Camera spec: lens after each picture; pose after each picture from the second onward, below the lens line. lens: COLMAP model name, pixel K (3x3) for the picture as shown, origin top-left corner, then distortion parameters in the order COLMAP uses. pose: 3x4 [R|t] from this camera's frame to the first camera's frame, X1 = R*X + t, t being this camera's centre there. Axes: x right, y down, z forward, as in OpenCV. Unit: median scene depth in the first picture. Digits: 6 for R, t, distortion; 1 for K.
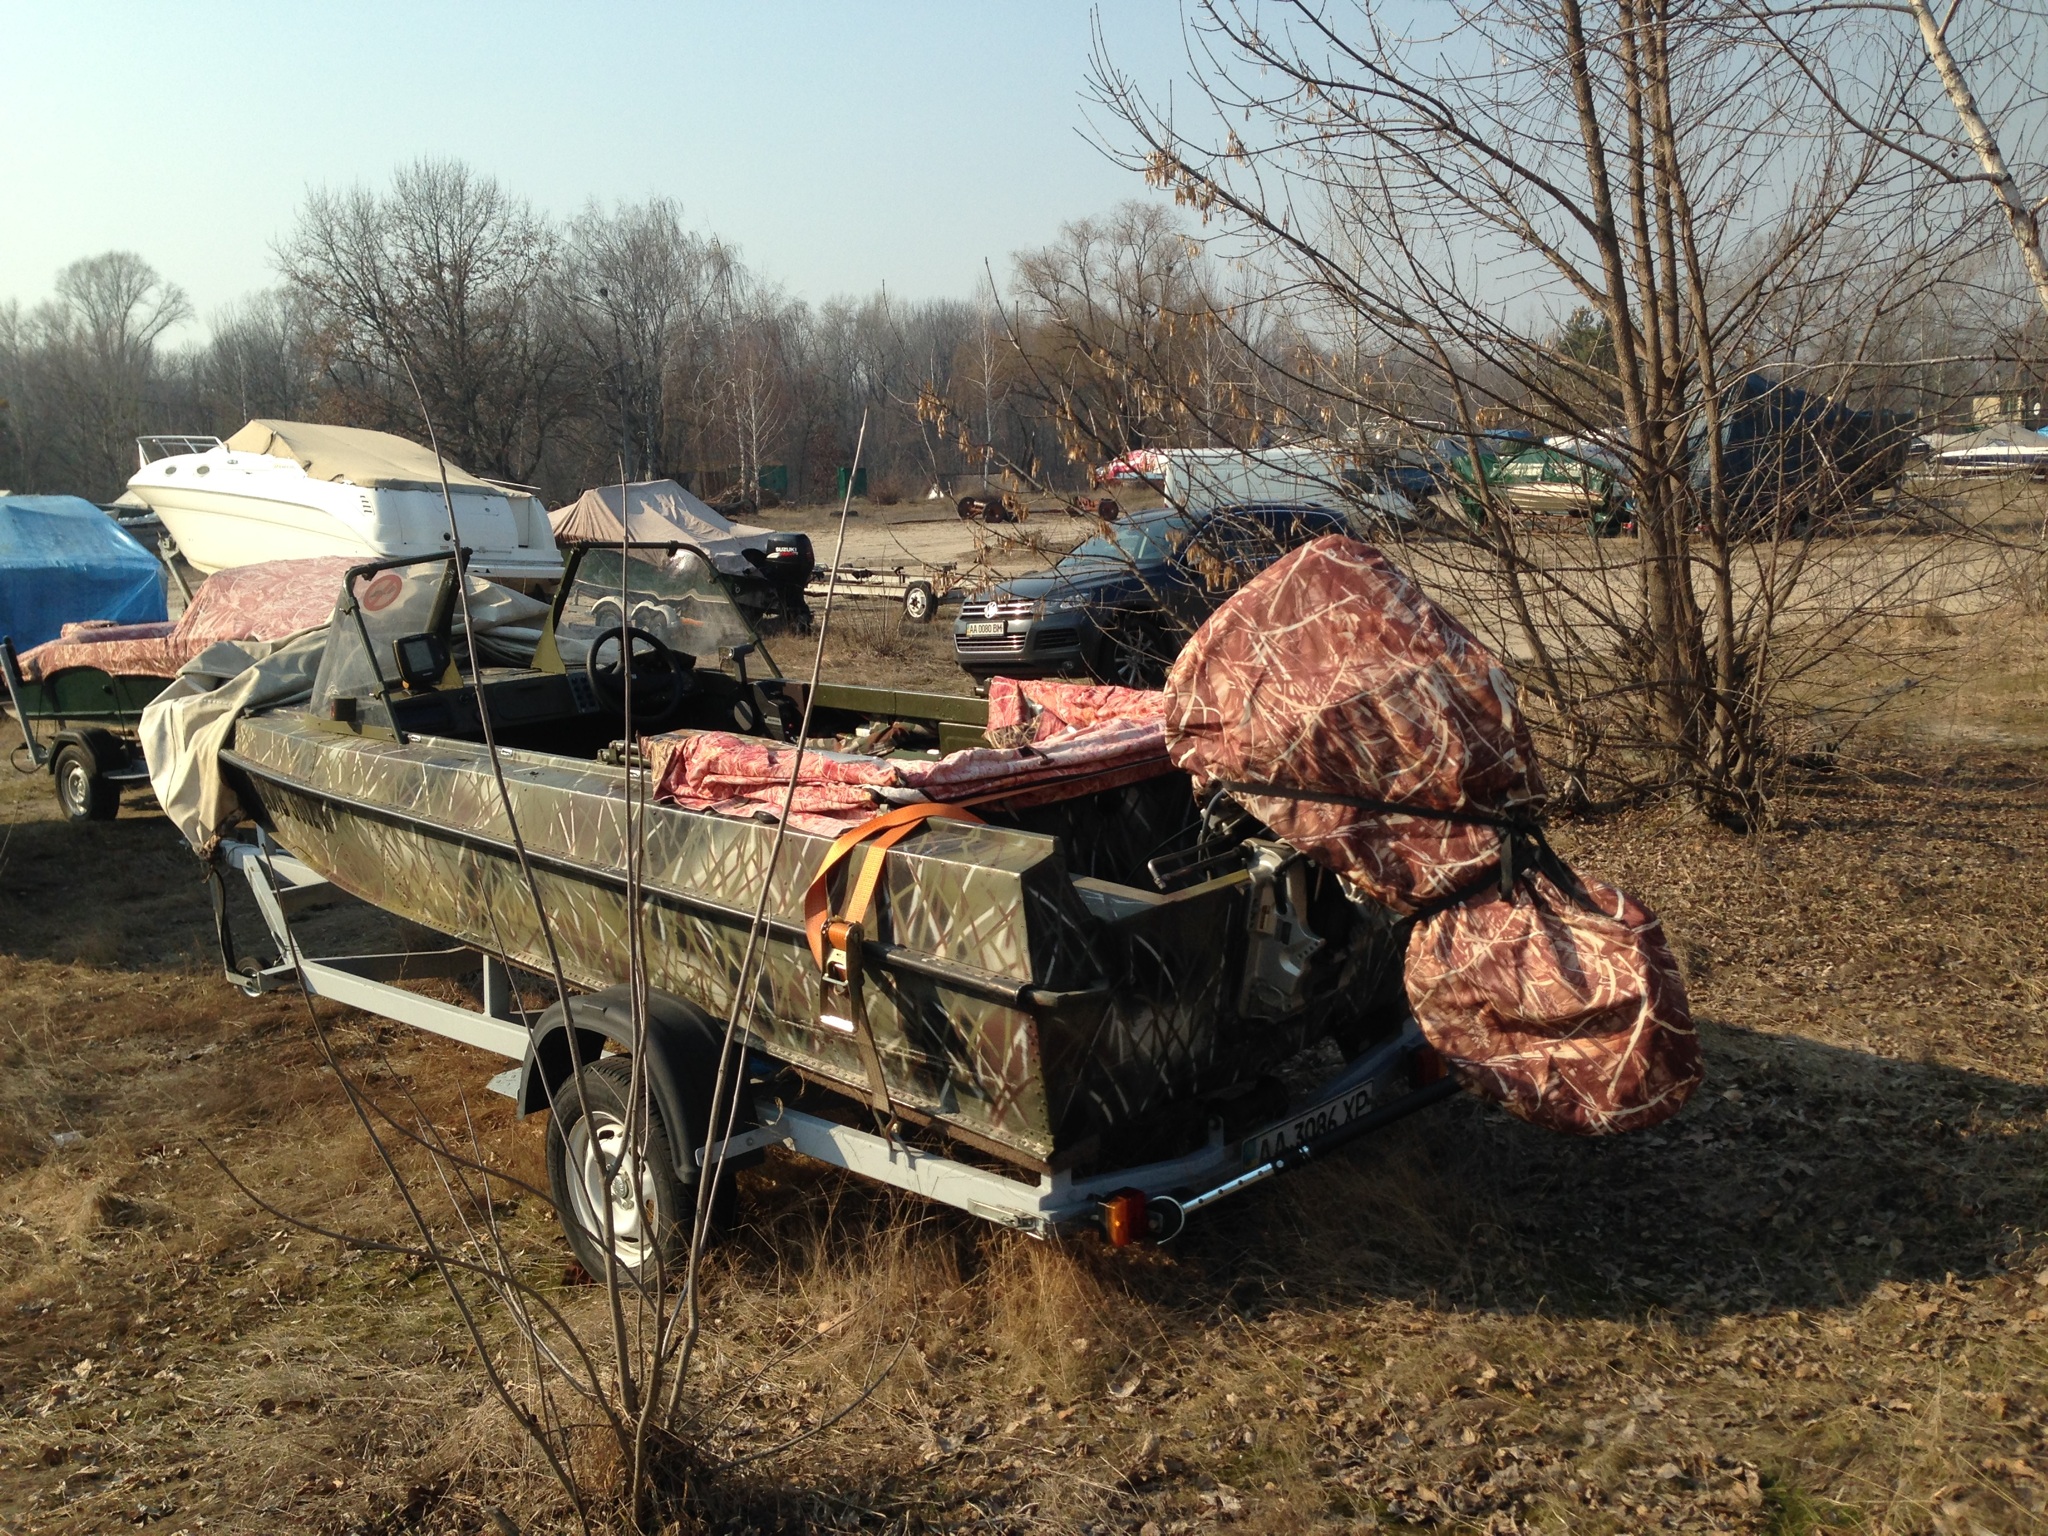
lens RADIAL K [[1915.9, 0, 1049.8], [0, 1915.9, 760.2], [0, 0, 1]] dist [0.078946, -0.189477]
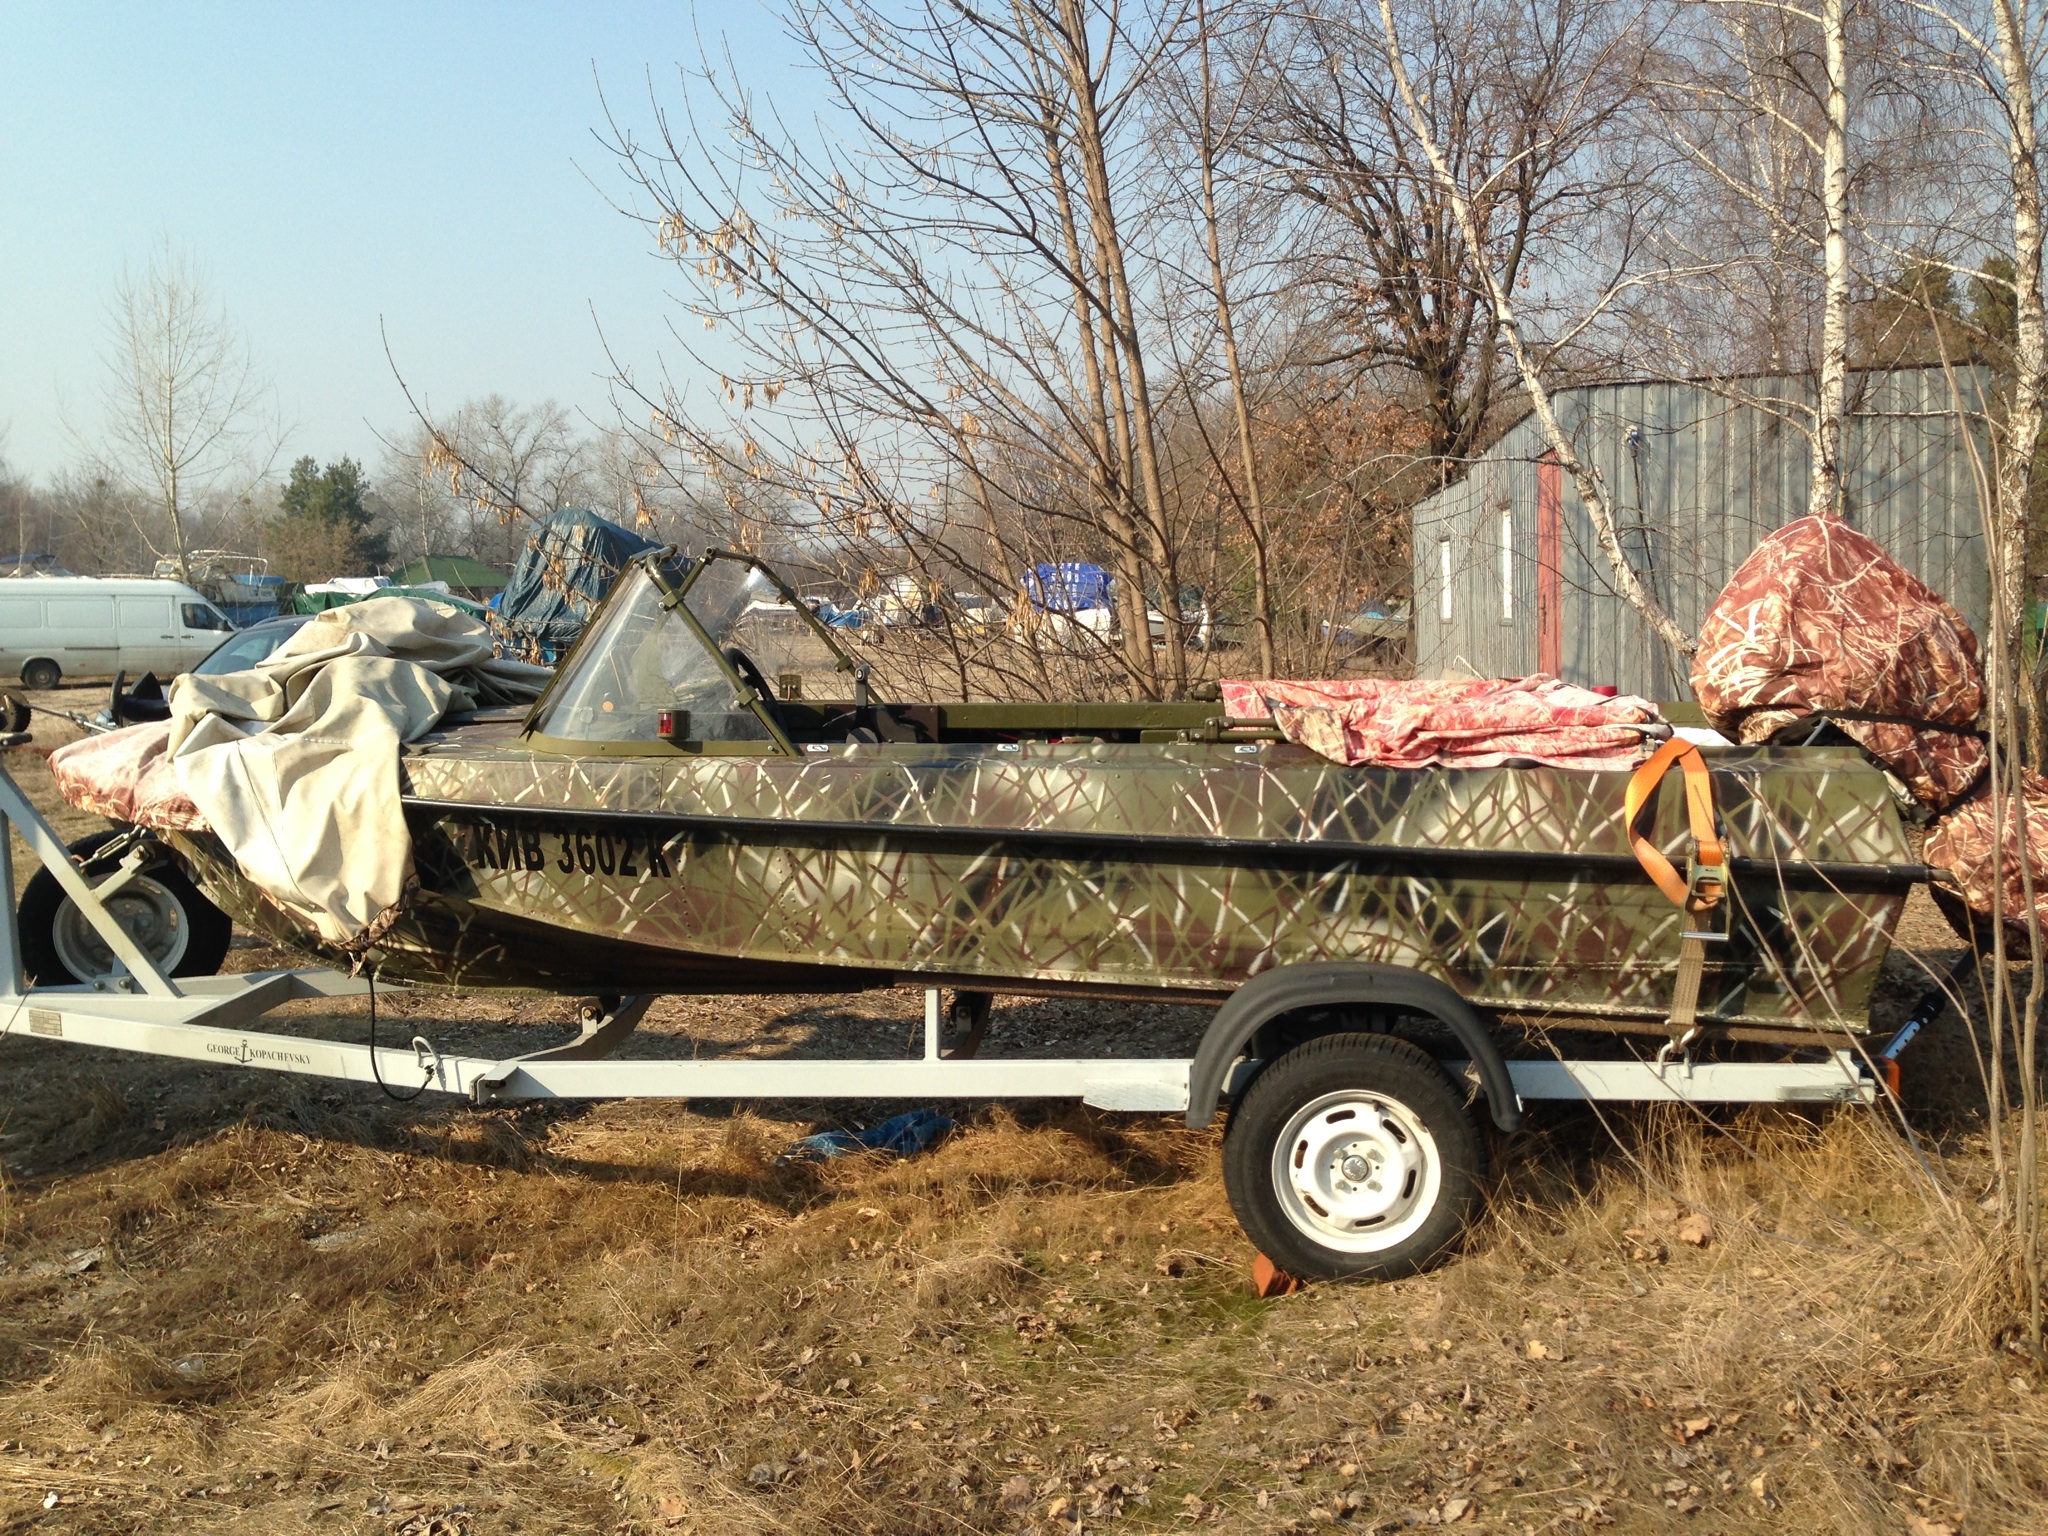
lens RADIAL K [[1915.9, 0, 1049.8], [0, 1915.9, 760.2], [0, 0, 1]] dist [0.078946, -0.189477]
pose [[0.791326, -0.036527, 0.610303, -1.021252], [0.085858, 0.994961, -0.051775, 0.062365], [-0.605336, 0.093371, 0.790474, 0.352876]]
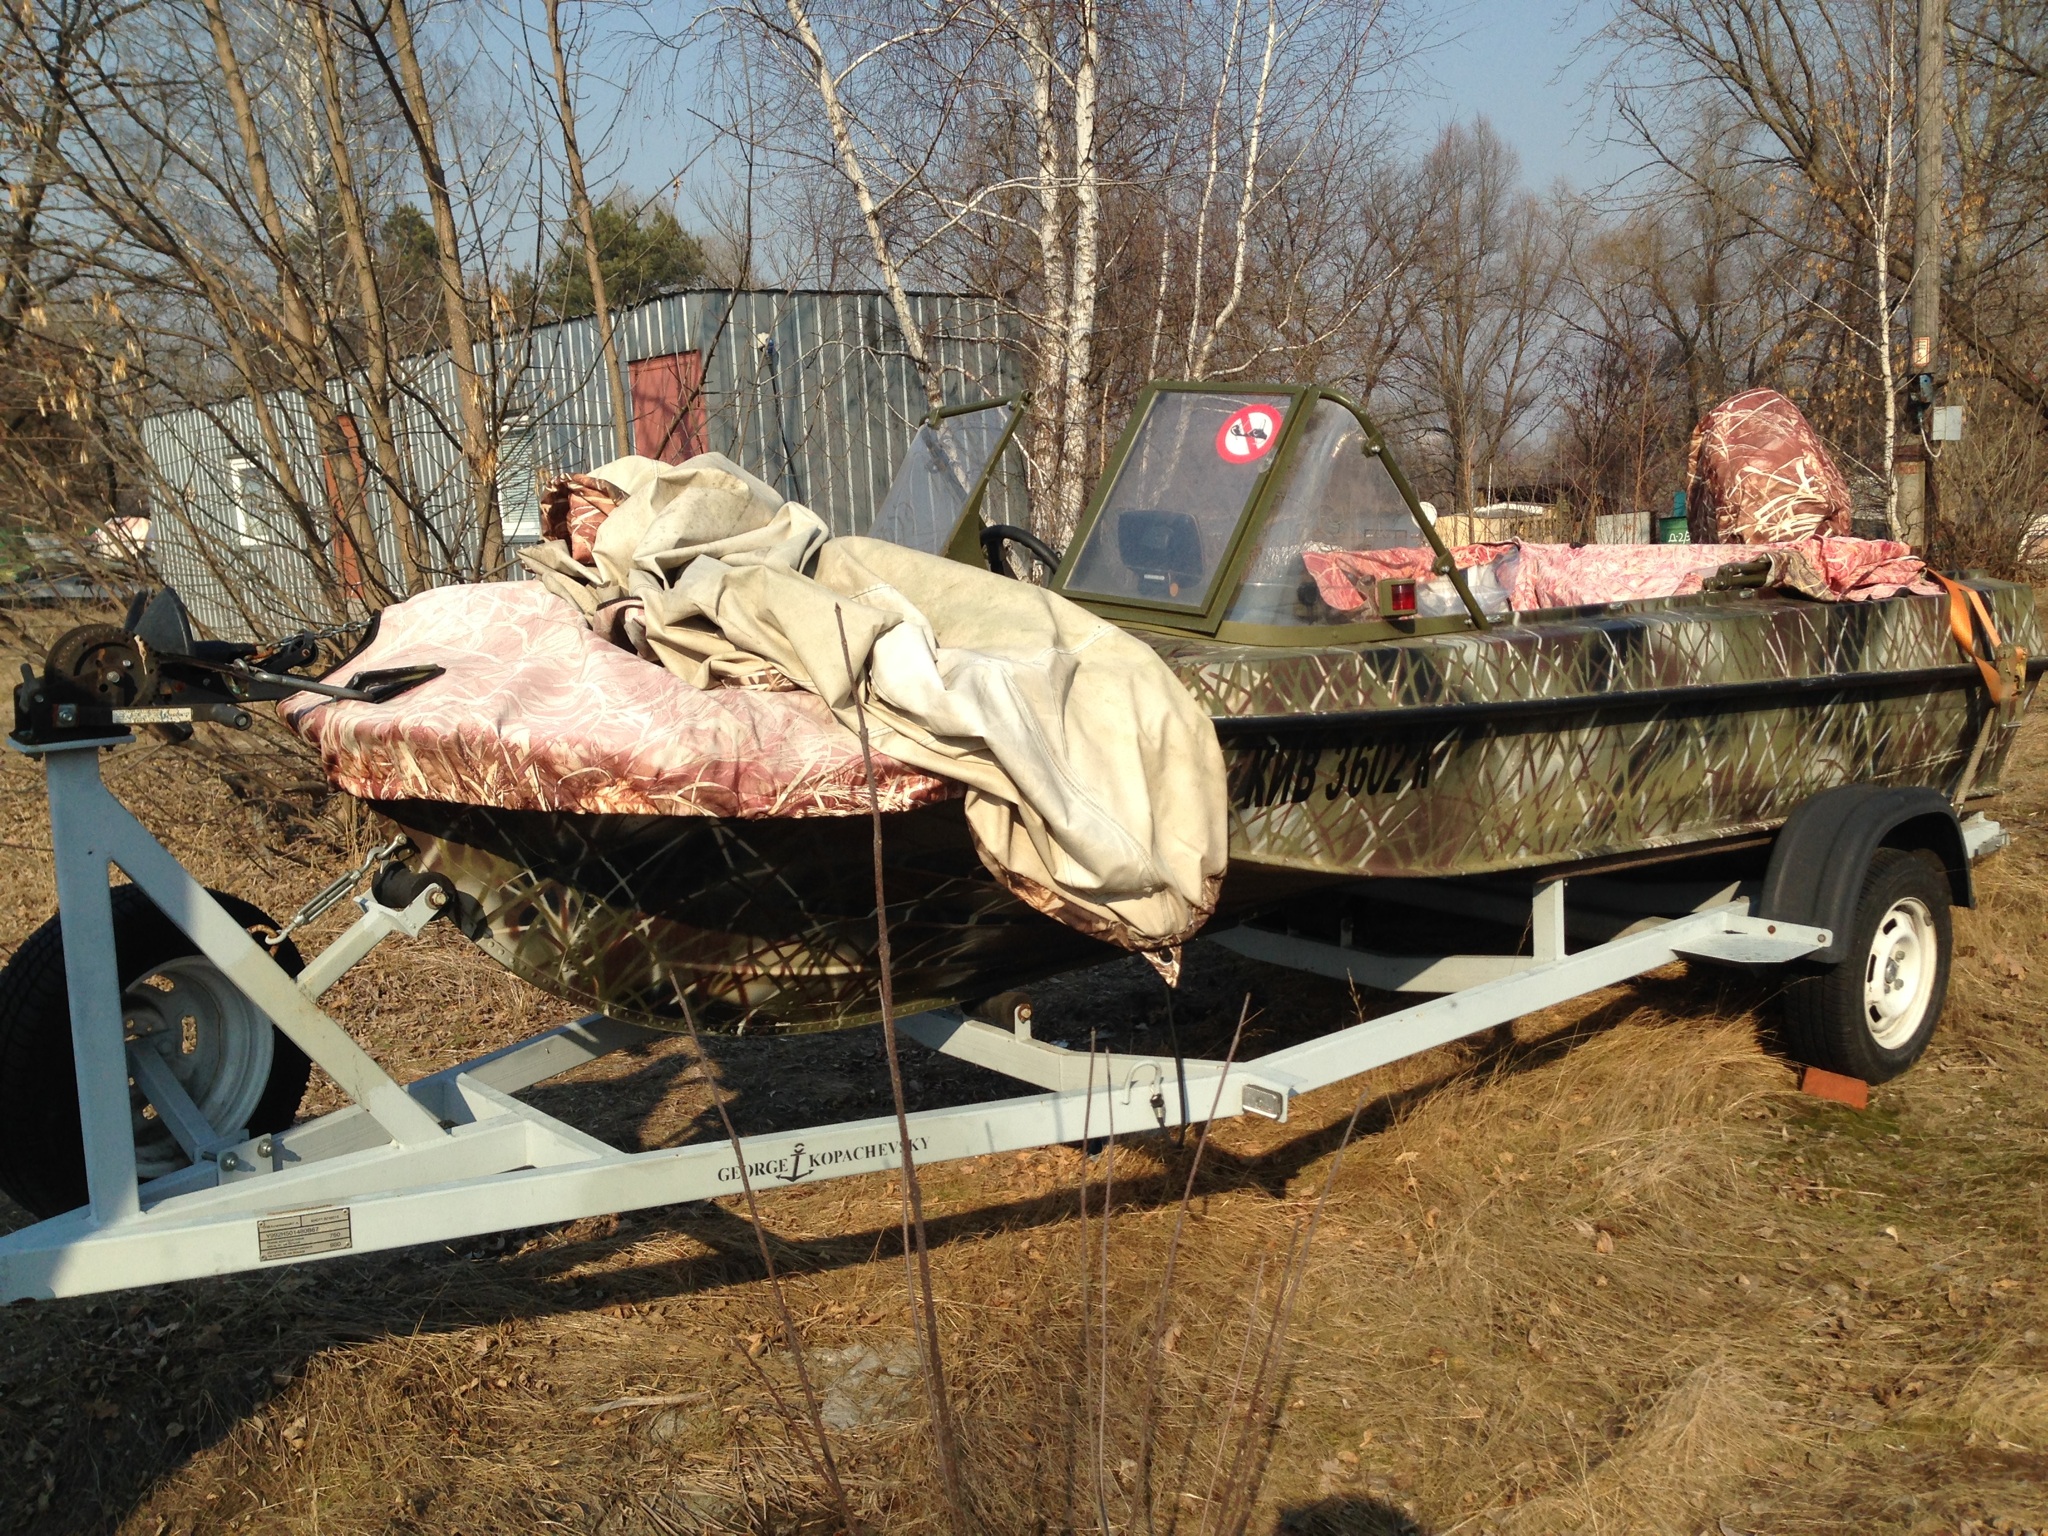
lens RADIAL K [[1871.0, 0, 1024.0], [0, 1871.0, 768.0], [0, 0, 1]] dist [0.080915, -0.002299]
pose [[0.090741, -0.115429, 0.989162, -1.405384], [0.178318, 0.979091, 0.097896, -0.076736], [-0.979780, 0.167502, 0.109427, 1.475227]]
